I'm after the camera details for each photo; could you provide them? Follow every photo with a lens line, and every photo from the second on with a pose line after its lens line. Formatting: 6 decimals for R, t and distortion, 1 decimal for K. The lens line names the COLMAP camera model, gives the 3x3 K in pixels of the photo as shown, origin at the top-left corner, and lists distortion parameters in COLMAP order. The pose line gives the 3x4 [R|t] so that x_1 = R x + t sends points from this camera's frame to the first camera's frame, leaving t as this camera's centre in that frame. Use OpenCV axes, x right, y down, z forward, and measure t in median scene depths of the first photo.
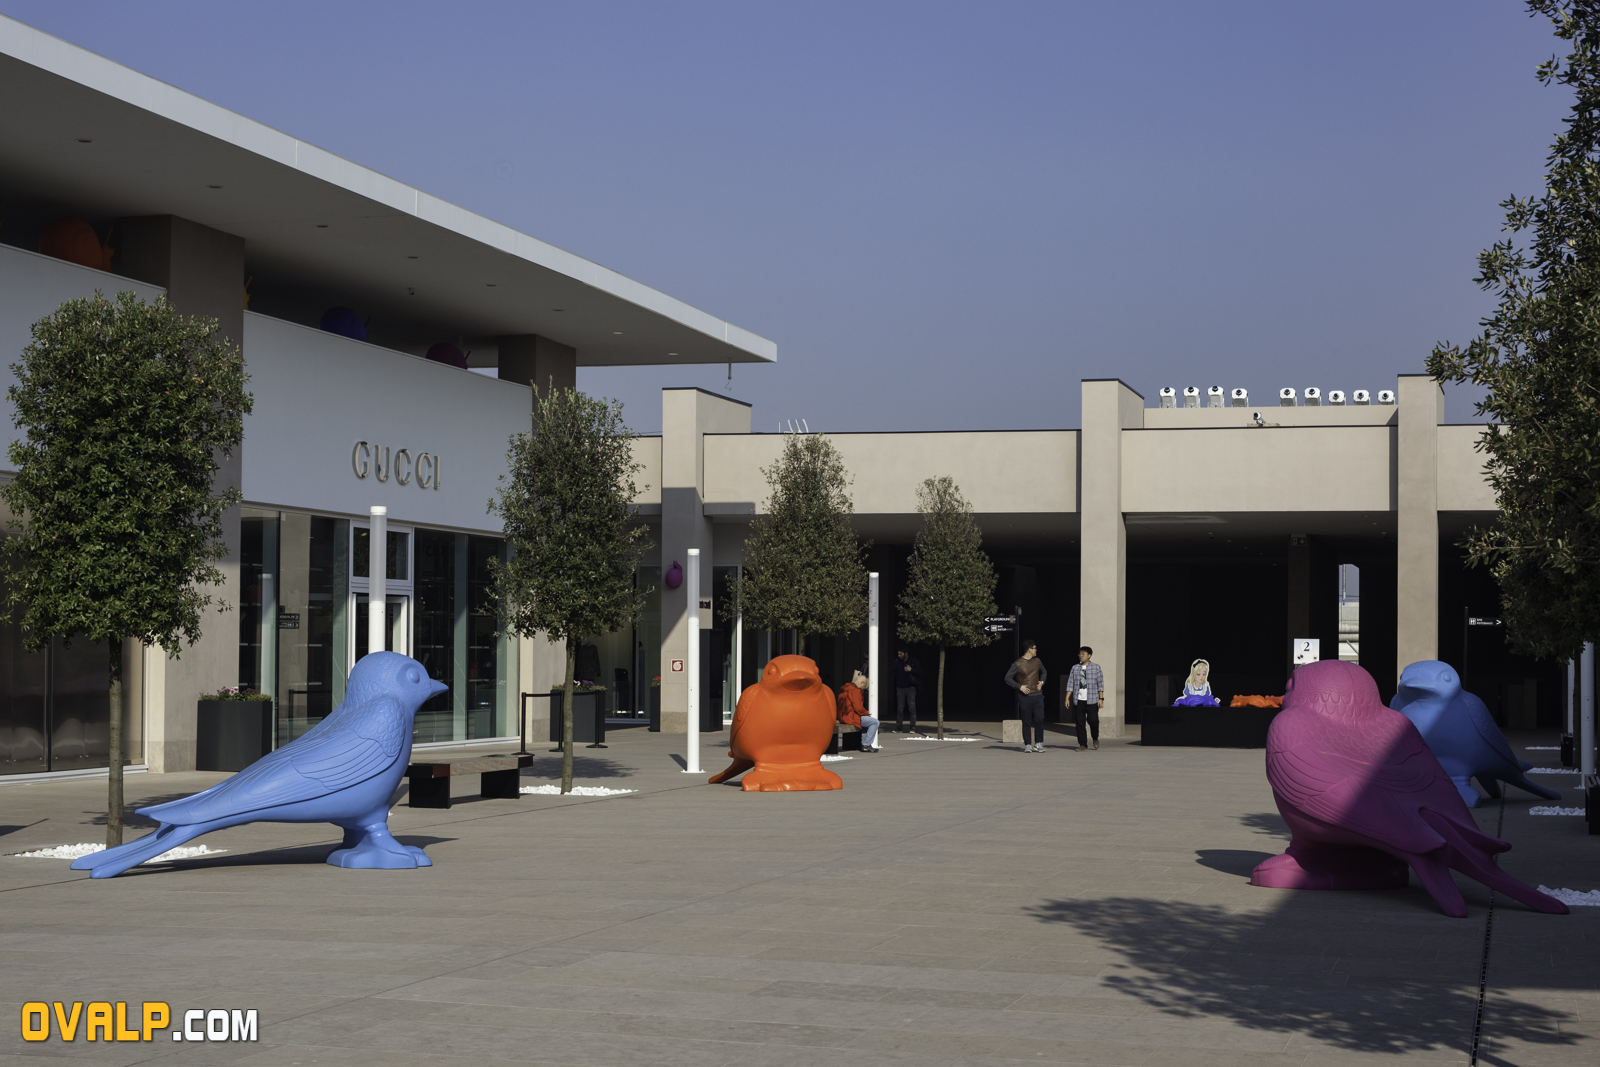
lens RADIAL K [[3501.8, 0, 800.0], [0, 3501.8, 533.5], [0, 0, 1]] dist [-0.137463, -0.083750]
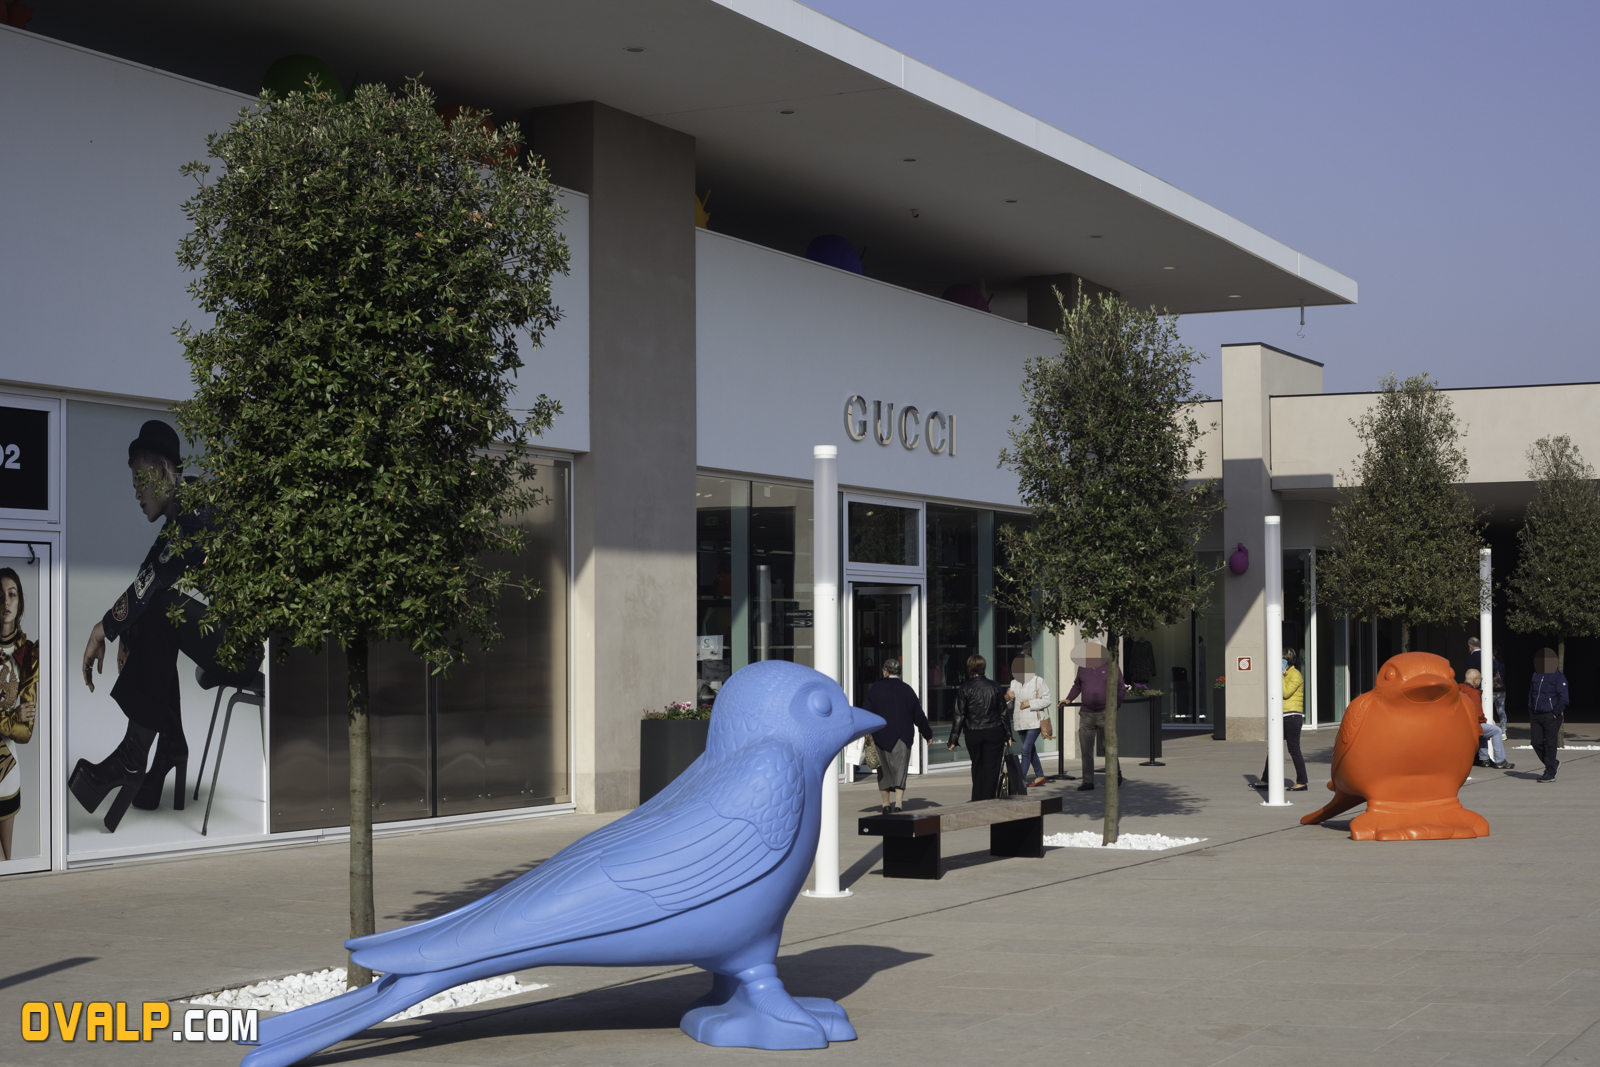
lens RADIAL K [[3501.8, 0, 800.0], [0, 3501.8, 533.5], [0, 0, 1]] dist [-0.137463, -0.083750]
pose [[0.987378, -0.017542, -0.157408, -0.014319], [0.017702, 0.999843, -0.000386, 0.007961], [0.157390, -0.002405, 0.987534, 0.262817]]
